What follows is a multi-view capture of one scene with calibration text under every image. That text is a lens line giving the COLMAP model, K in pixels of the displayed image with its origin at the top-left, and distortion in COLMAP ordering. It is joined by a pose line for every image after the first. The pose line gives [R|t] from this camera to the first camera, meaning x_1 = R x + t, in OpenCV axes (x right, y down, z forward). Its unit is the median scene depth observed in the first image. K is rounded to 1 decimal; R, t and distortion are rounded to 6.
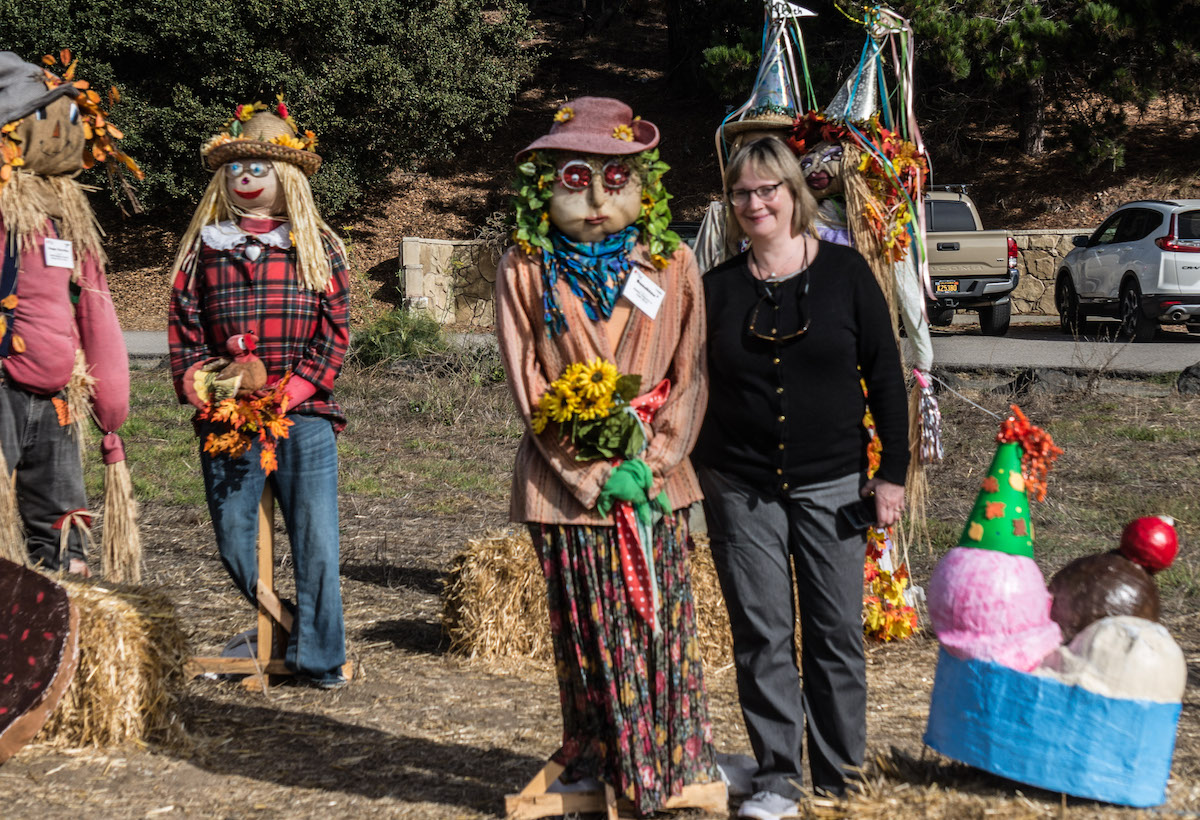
lens RADIAL K [[2926.1, 0, 596.2], [0, 2926.1, 444.5], [0, 0, 1]] dist [0.241480, 0.000000]
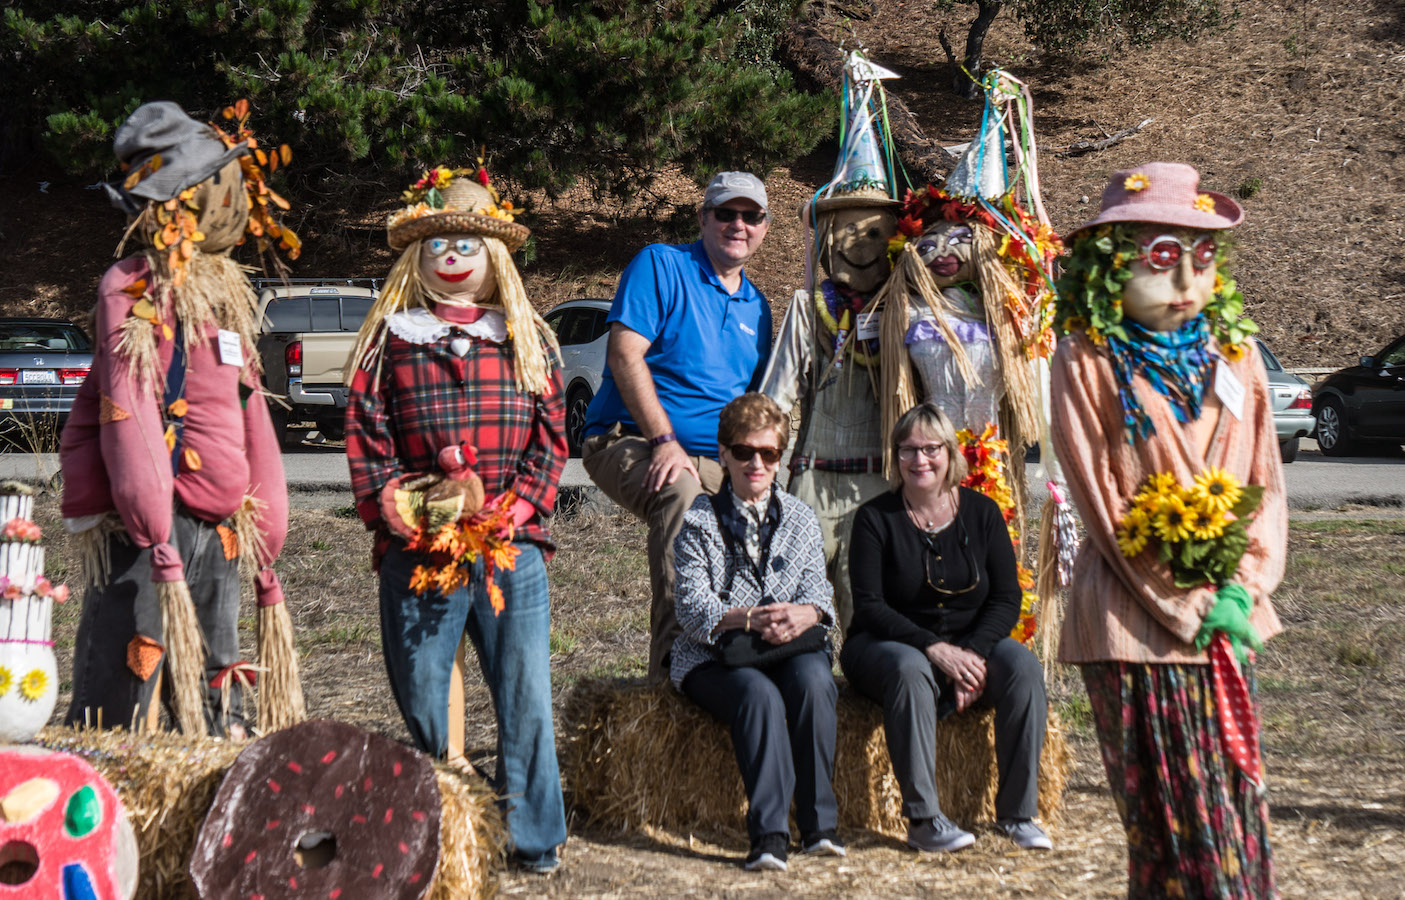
lens RADIAL K [[3376.0, 0, 702.8], [0, 3376.0, 453.1], [0, 0, 1]] dist [0.174697, 0.000000]
pose [[0.965735, -0.006933, 0.259436, -0.297935], [0.016502, 0.999261, -0.034723, -0.001185], [-0.259003, 0.037815, 0.965136, 0.064641]]
